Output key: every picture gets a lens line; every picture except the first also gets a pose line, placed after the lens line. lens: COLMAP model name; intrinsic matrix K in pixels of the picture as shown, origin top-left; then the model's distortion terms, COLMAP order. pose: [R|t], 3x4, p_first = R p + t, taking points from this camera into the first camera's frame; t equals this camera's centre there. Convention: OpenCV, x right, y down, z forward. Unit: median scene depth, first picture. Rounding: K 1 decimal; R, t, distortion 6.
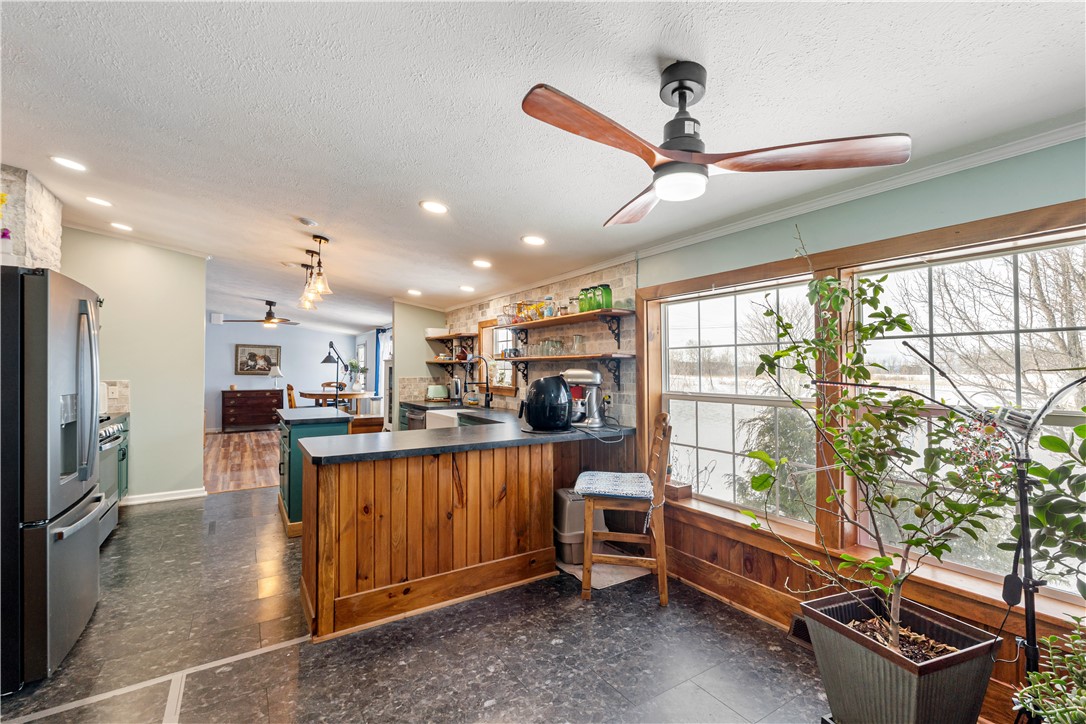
lens RADIAL K [[477.9, 0, 543.0], [0, 477.9, 362.0], [0, 0, 1]] dist [-0.000024, -0.000348]
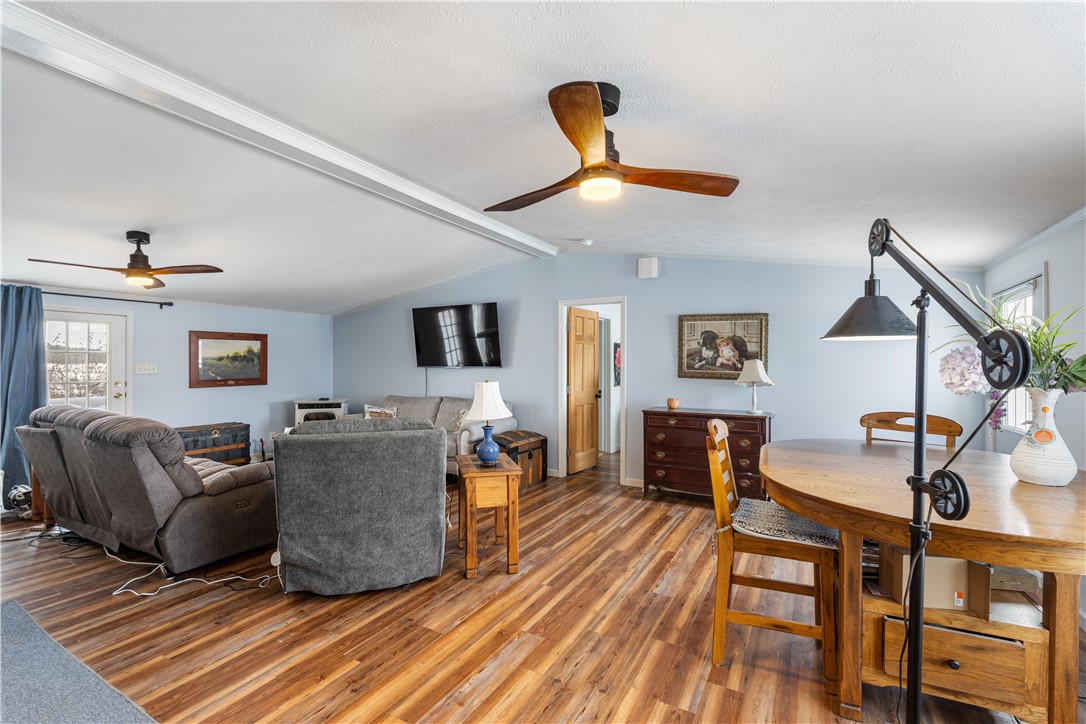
lens RADIAL K [[475.4, 0, 548.9], [0, 475.4, 363.8], [0, 0, 1]] dist [-0.000928, -0.000149]
pose [[0.478226, -0.000008, -0.878237, -0.801941], [0.008555, 0.999953, 0.004650, 0.026689], [0.878195, -0.009737, 0.478203, 1.867959]]
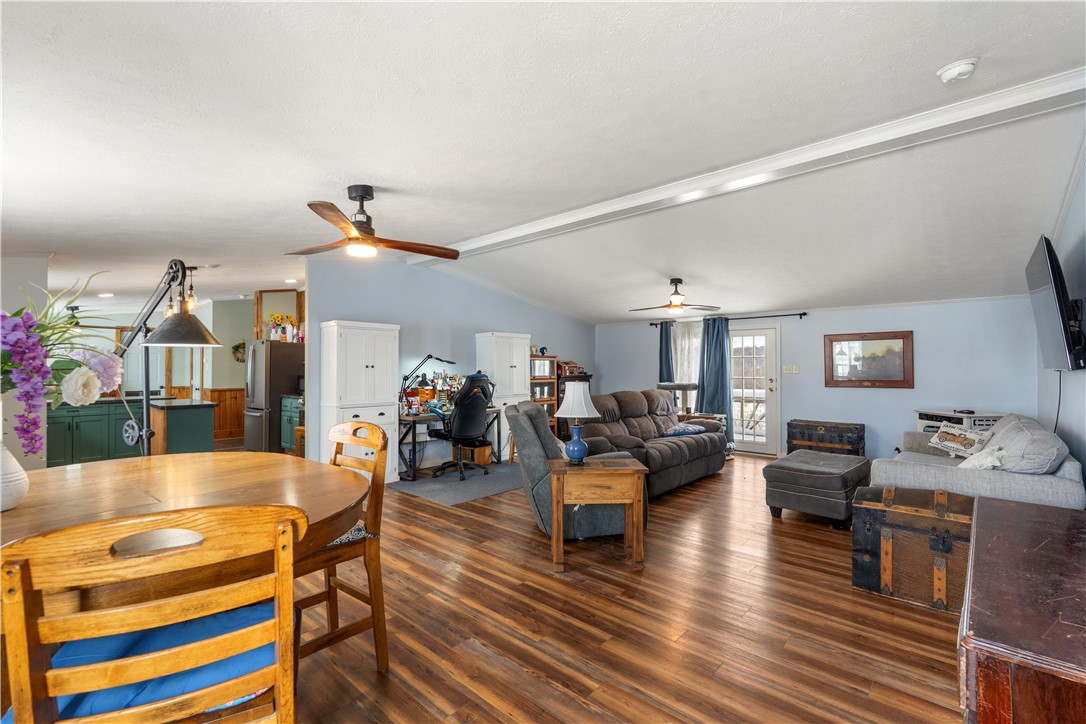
lens RADIAL K [[474.1, 0, 541.0], [0, 474.1, 363.5], [0, 0, 1]] dist [-0.002941, -0.000405]
pose [[-0.963903, 0.002958, -0.266237, -1.323445], [0.008505, 0.999770, -0.019686, 0.045121], [0.266118, -0.021240, -0.963707, 3.040701]]
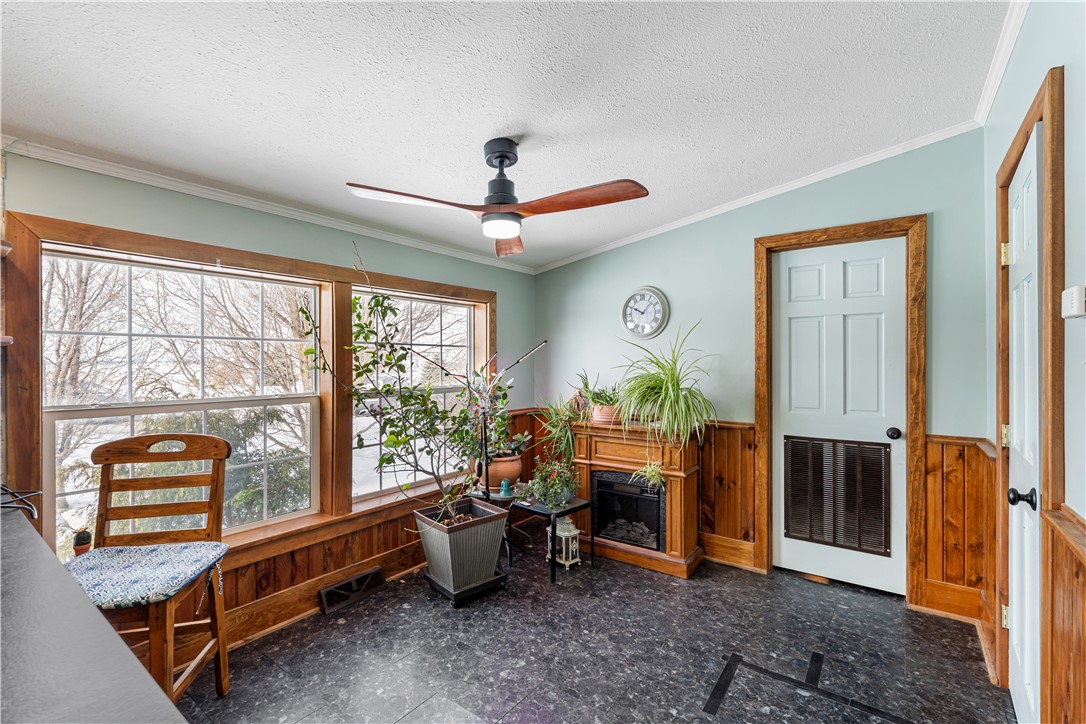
lens RADIAL K [[483.0, 0, 543.0], [0, 483.0, 362.0], [0, 0, 1]] dist [-0.000407, 0.000027]
pose [[-0.361987, 0.009307, 0.932137, -0.453765], [-0.008430, 0.999877, -0.013258, 0.010306], [-0.932145, -0.012657, -0.361863, 0.616621]]
